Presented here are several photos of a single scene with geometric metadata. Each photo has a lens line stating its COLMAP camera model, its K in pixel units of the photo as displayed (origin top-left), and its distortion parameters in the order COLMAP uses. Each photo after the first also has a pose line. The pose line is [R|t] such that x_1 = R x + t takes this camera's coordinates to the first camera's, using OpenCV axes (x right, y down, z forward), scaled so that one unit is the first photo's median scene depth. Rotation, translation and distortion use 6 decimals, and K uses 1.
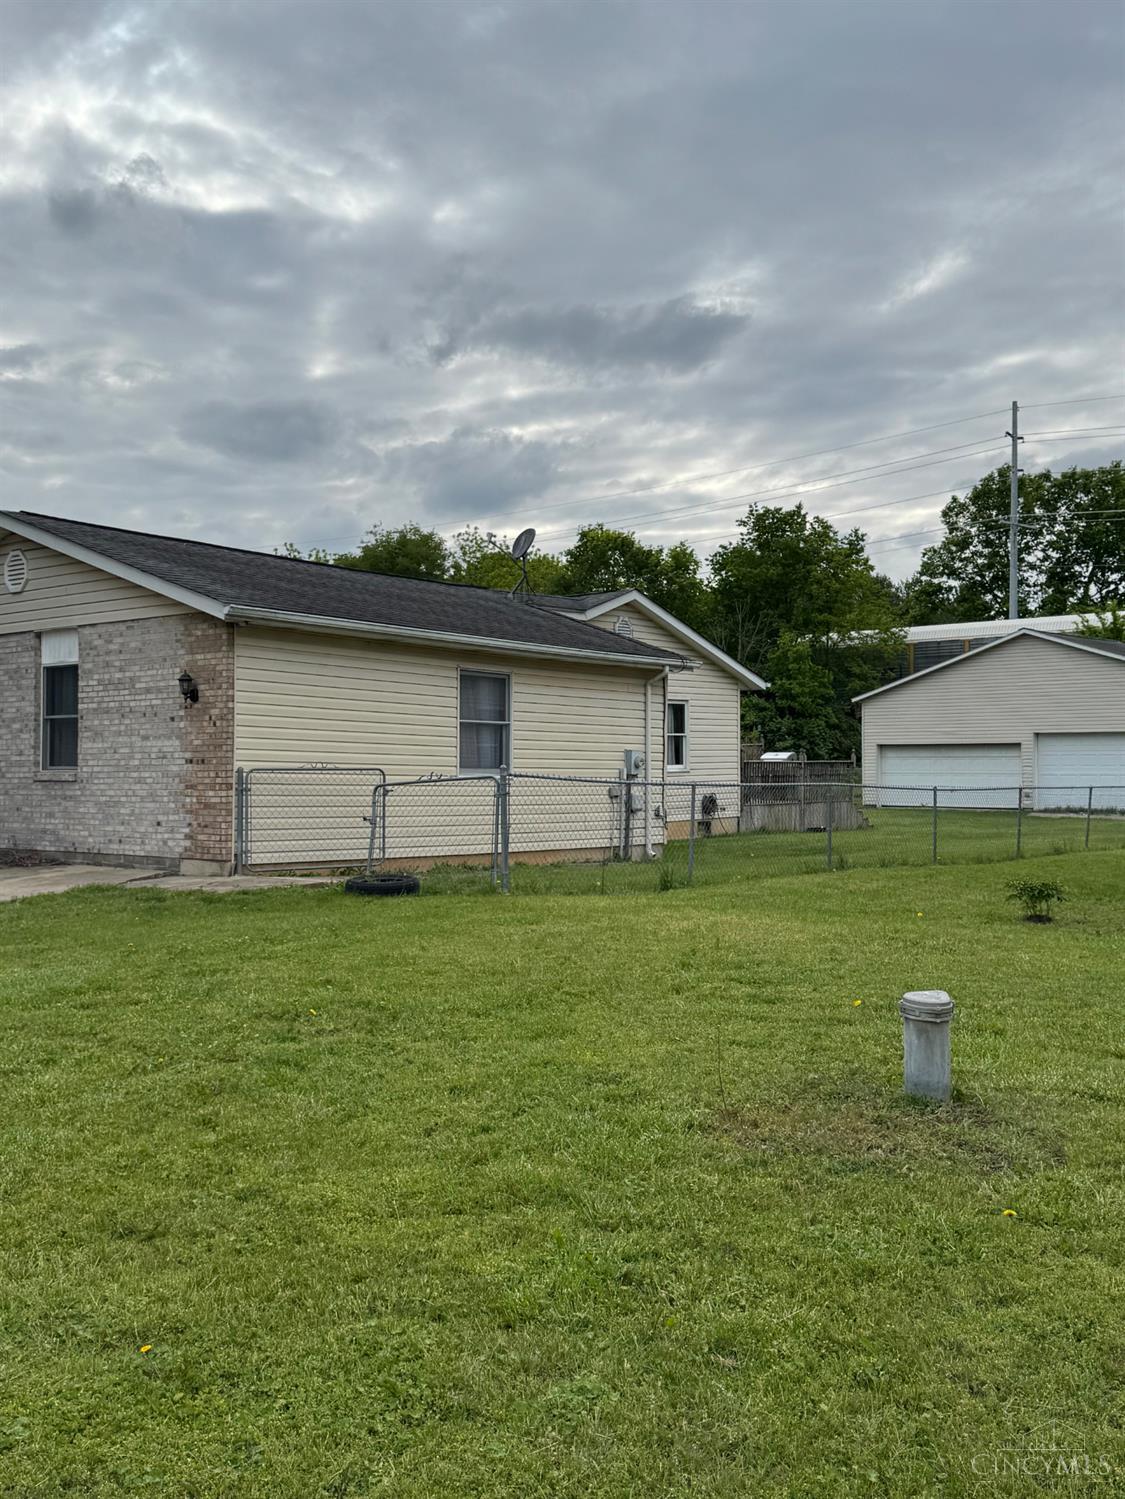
lens RADIAL K [[1475.9, 0, 561.9], [0, 1475.9, 748.0], [0, 0, 1]] dist [0.107024, 0.000000]
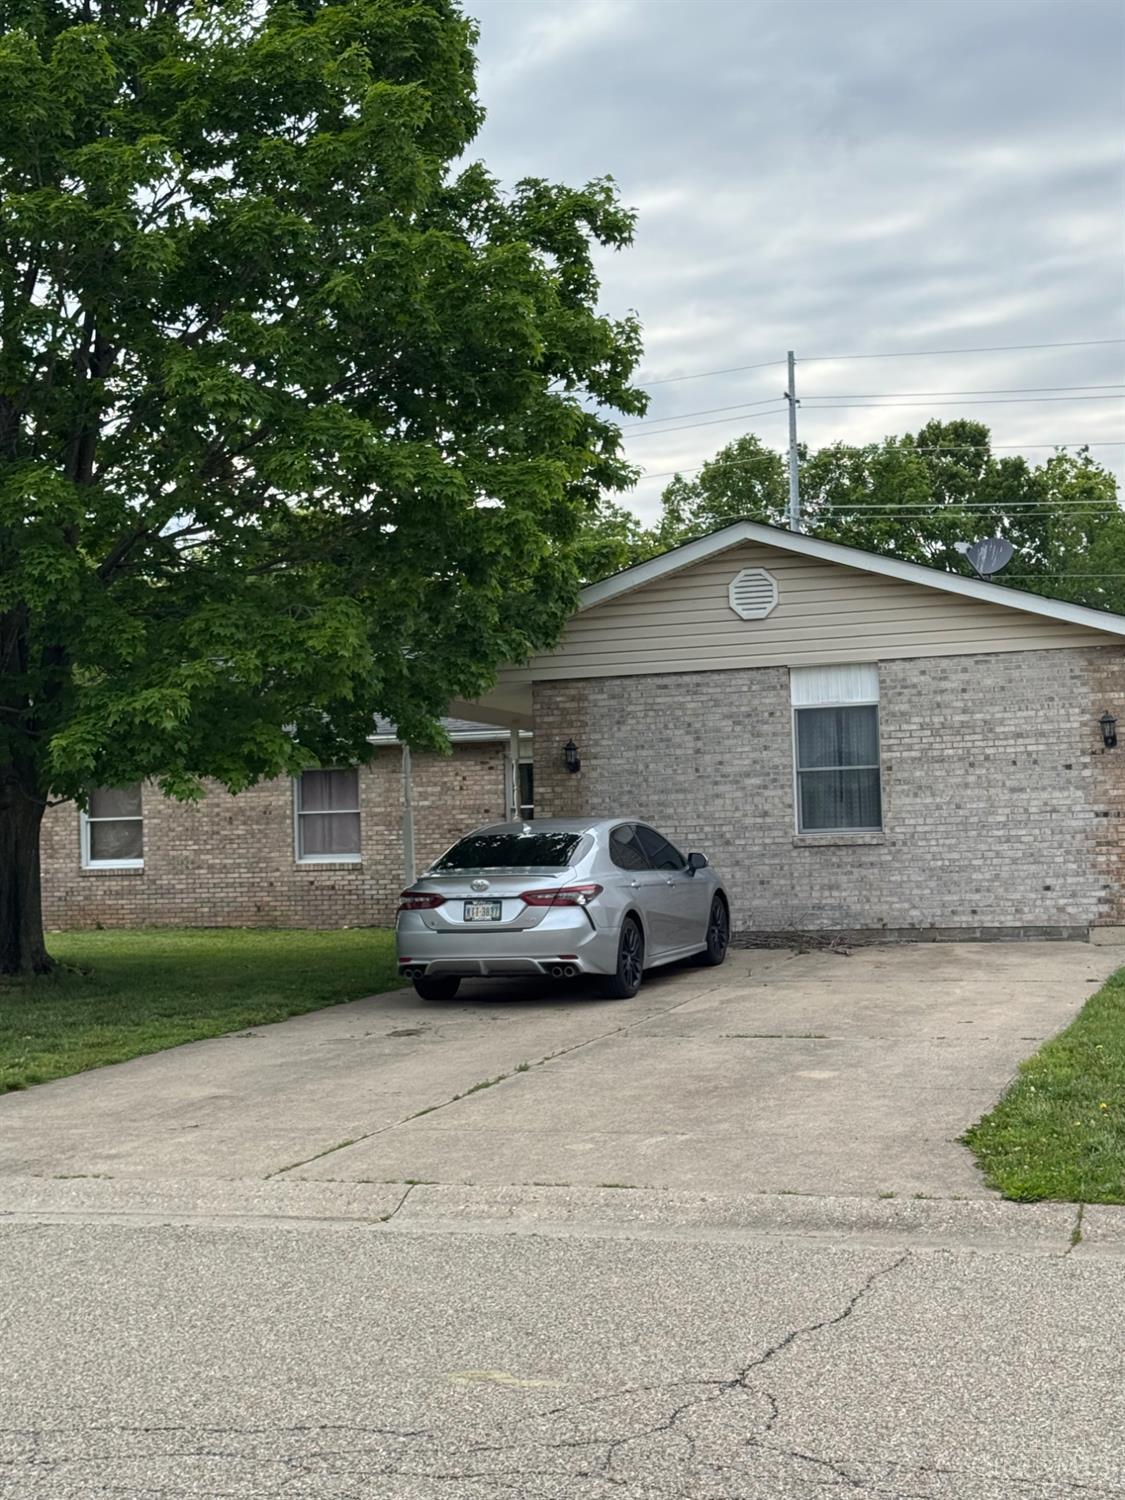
lens RADIAL K [[2341.7, 0, 562.3], [0, 2341.7, 751.9], [0, 0, 1]] dist [0.013877, 0.000000]
pose [[0.945010, -0.008113, 0.326941, -0.957845], [0.020885, 0.999149, -0.035573, 0.013891], [-0.326374, 0.040445, 0.944375, -0.193865]]
